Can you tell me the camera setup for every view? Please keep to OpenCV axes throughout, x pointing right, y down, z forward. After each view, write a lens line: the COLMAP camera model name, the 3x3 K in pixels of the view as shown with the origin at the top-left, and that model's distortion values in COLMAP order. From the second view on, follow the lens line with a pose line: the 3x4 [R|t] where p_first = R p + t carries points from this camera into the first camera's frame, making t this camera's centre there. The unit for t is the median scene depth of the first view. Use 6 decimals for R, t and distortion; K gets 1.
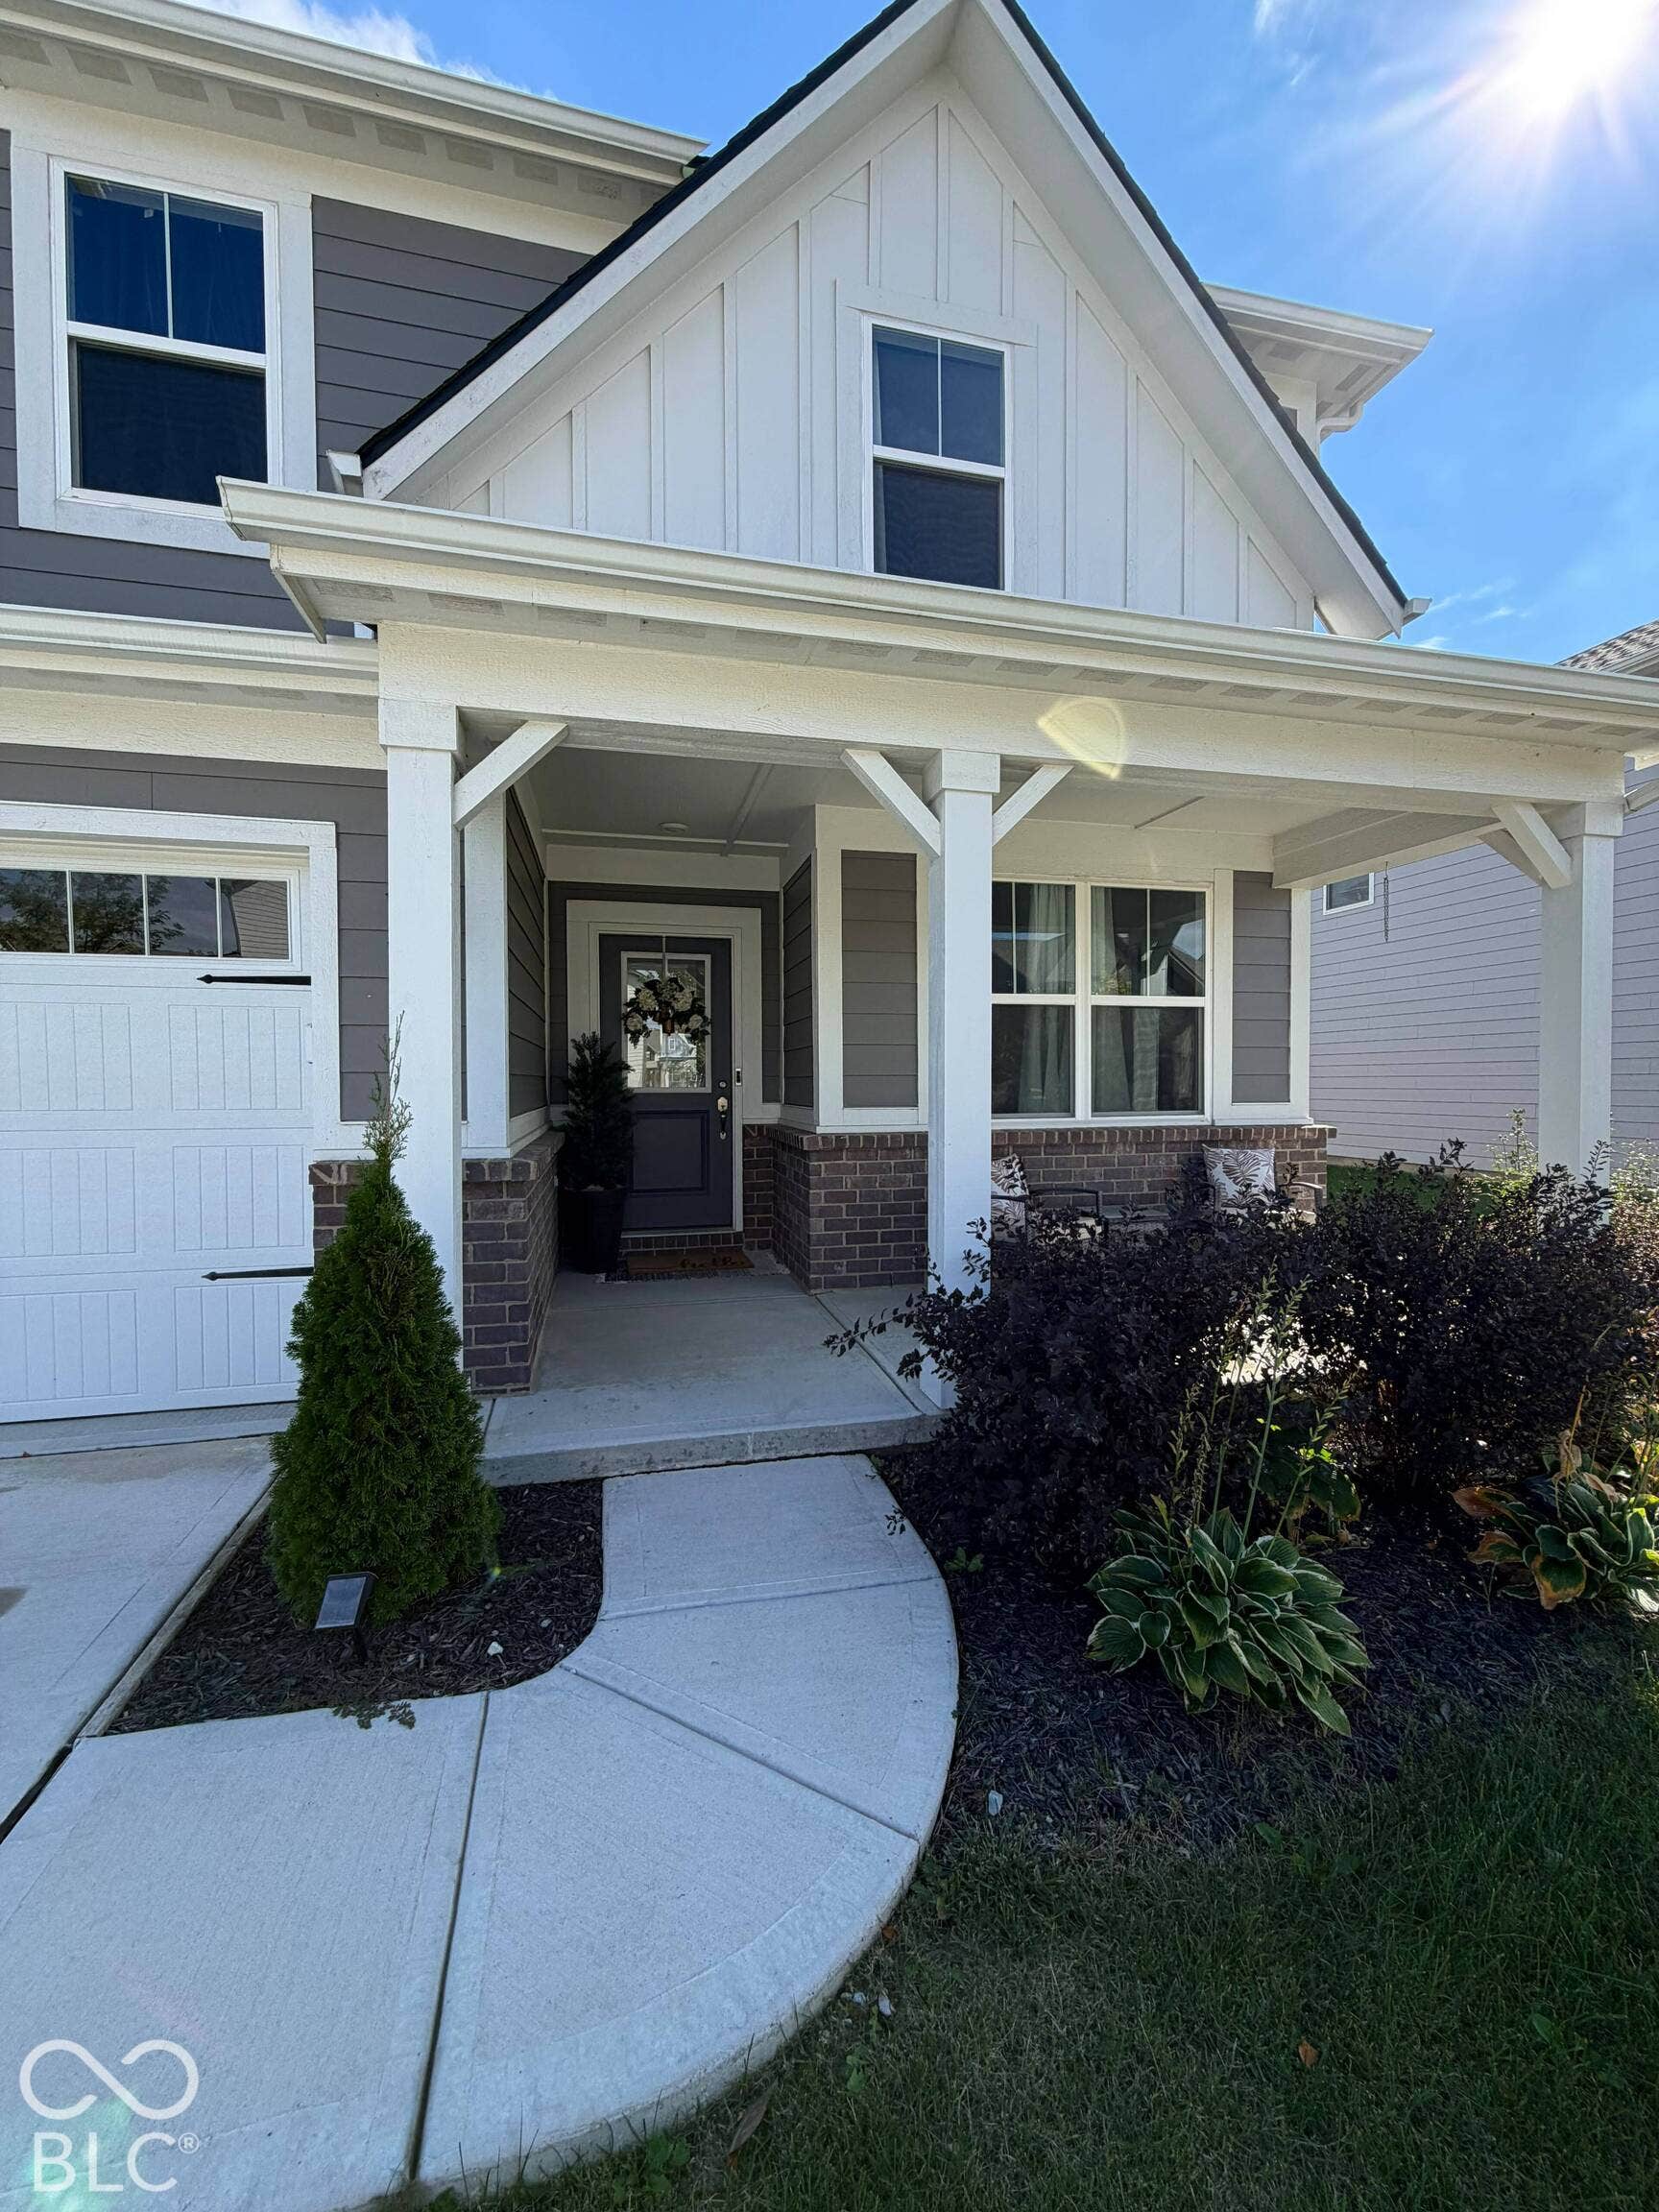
lens RADIAL K [[883.1, 0, 828.4], [0, 883.1, 1103.8], [0, 0, 1]] dist [0.000824, 0.000328]
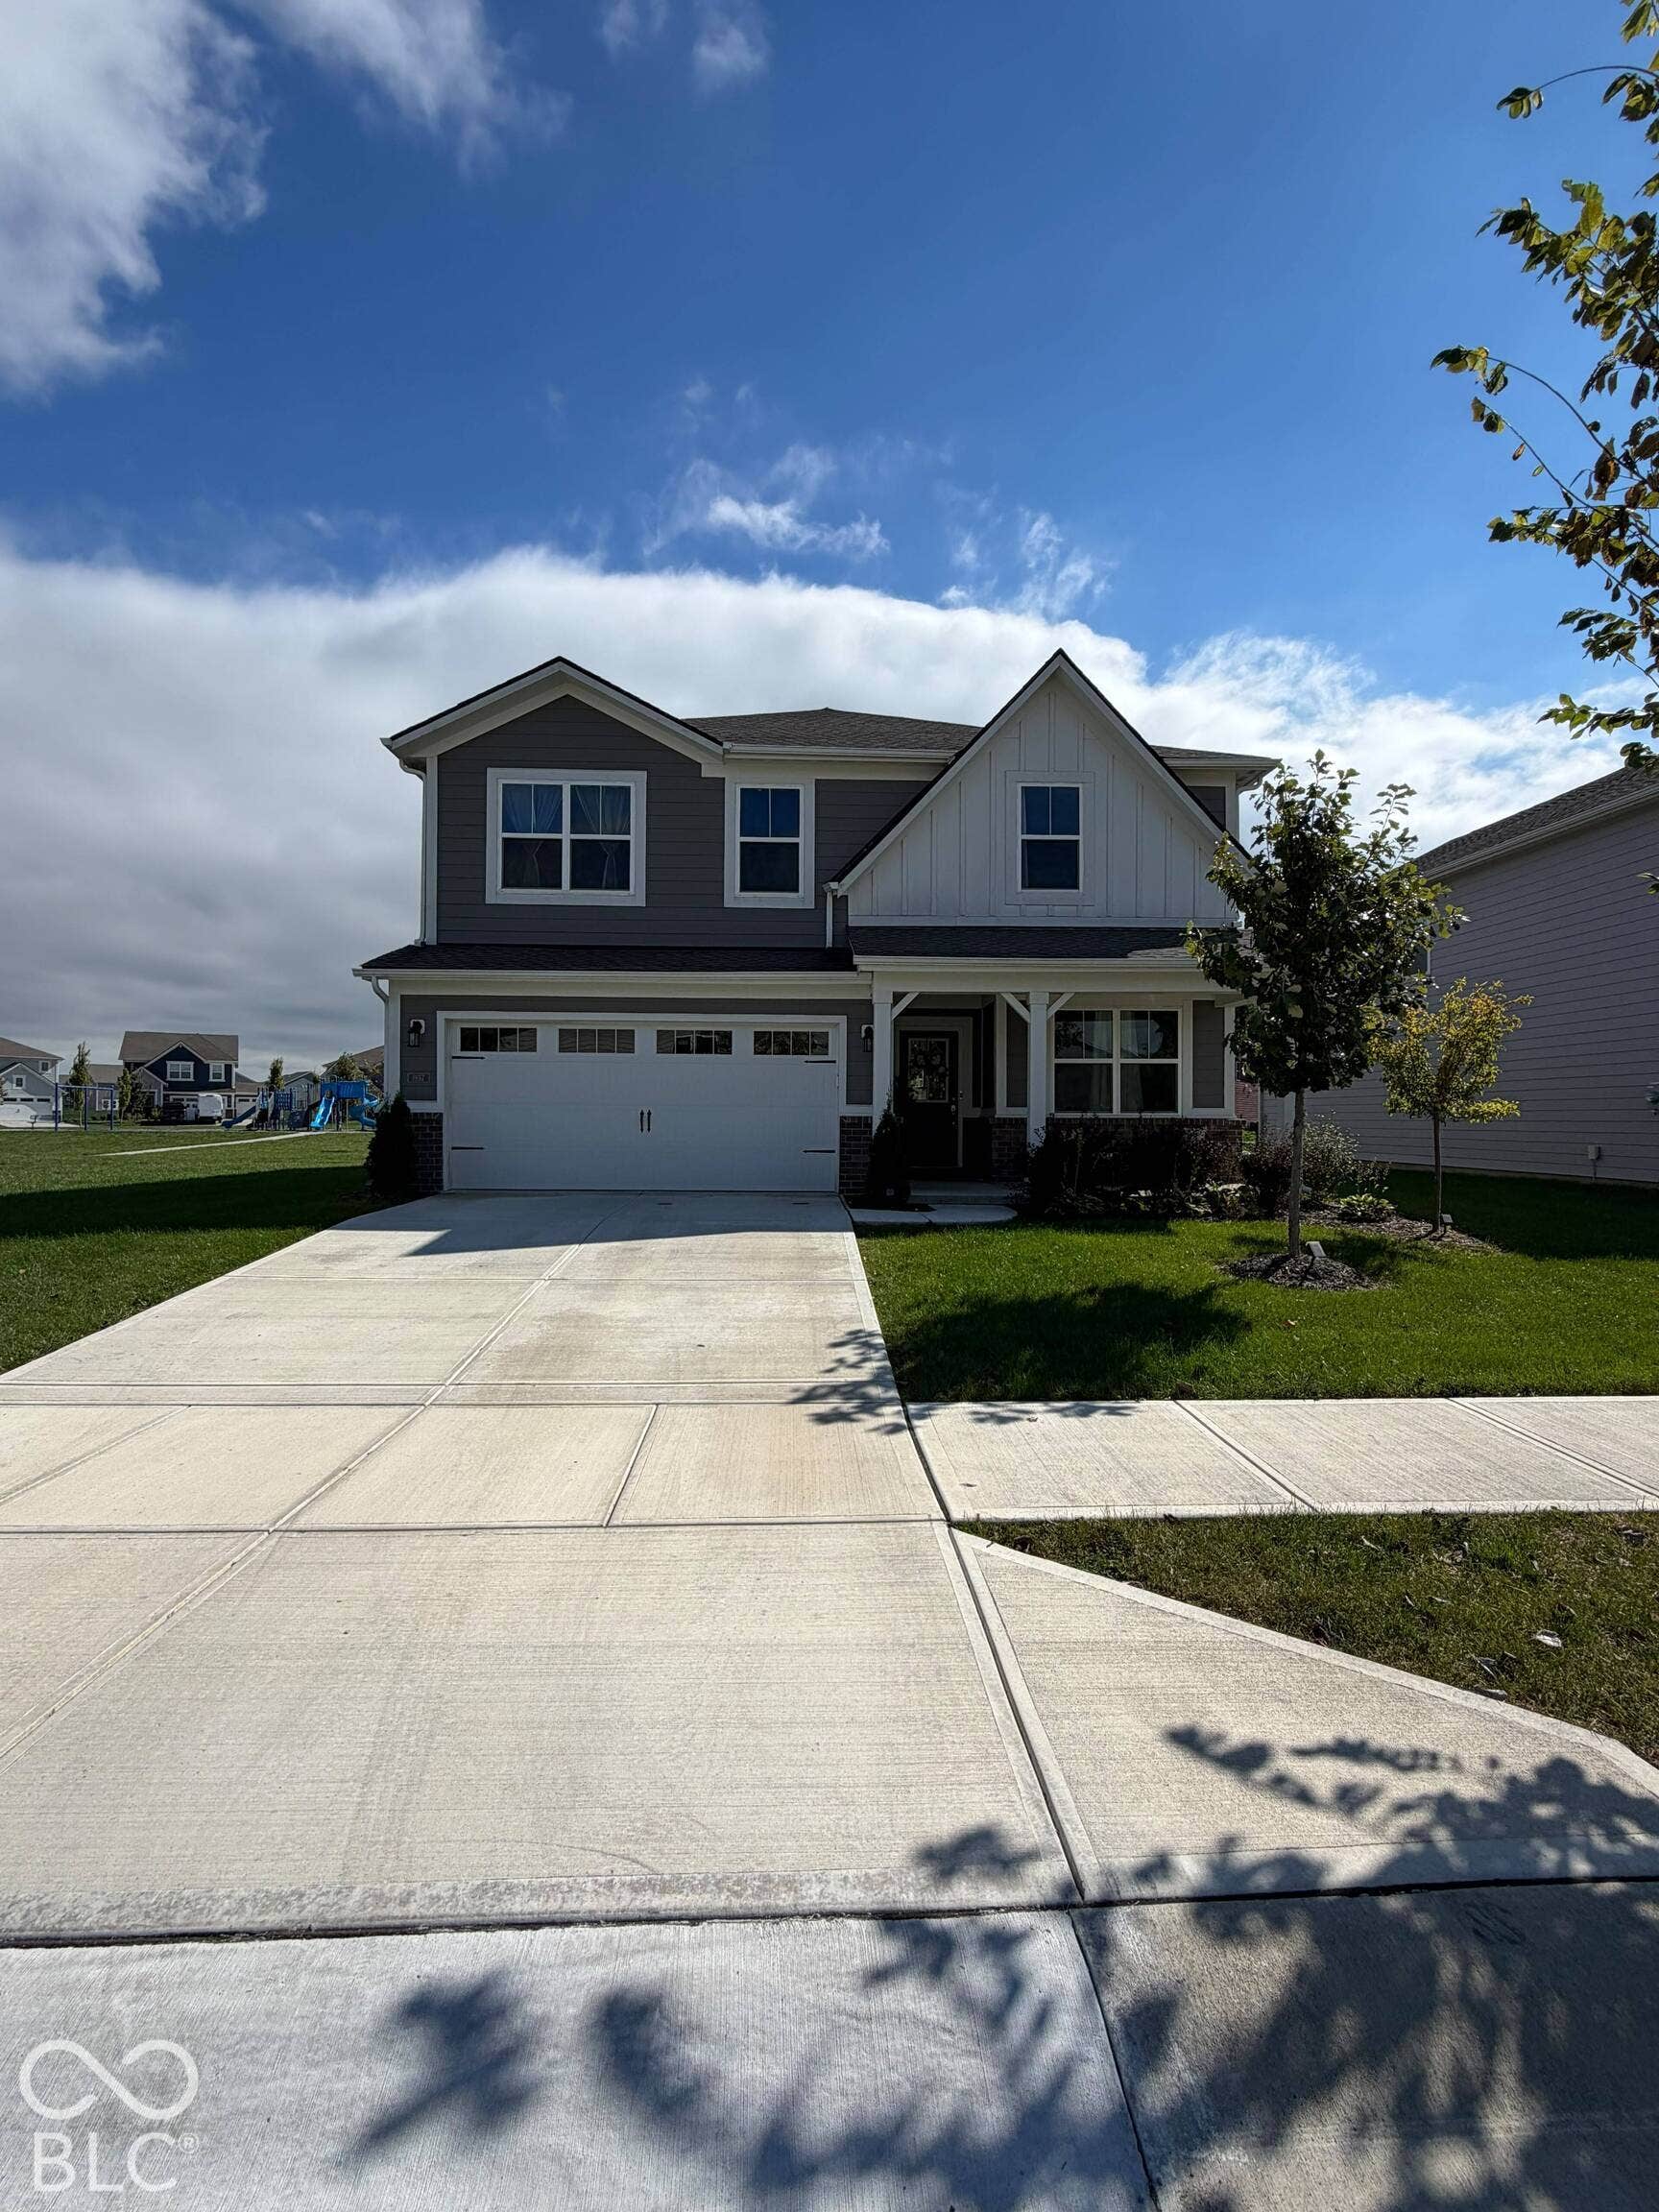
lens RADIAL K [[883.1, 0, 833.0], [0, 883.1, 1120.0], [0, 0, 1]] dist [0.000824, 0.000328]
pose [[0.975329, 0.010961, -0.220483, 0.087563], [-0.014668, 0.999777, -0.015186, 0.083731], [0.220267, 0.018045, 0.975273, -1.472357]]
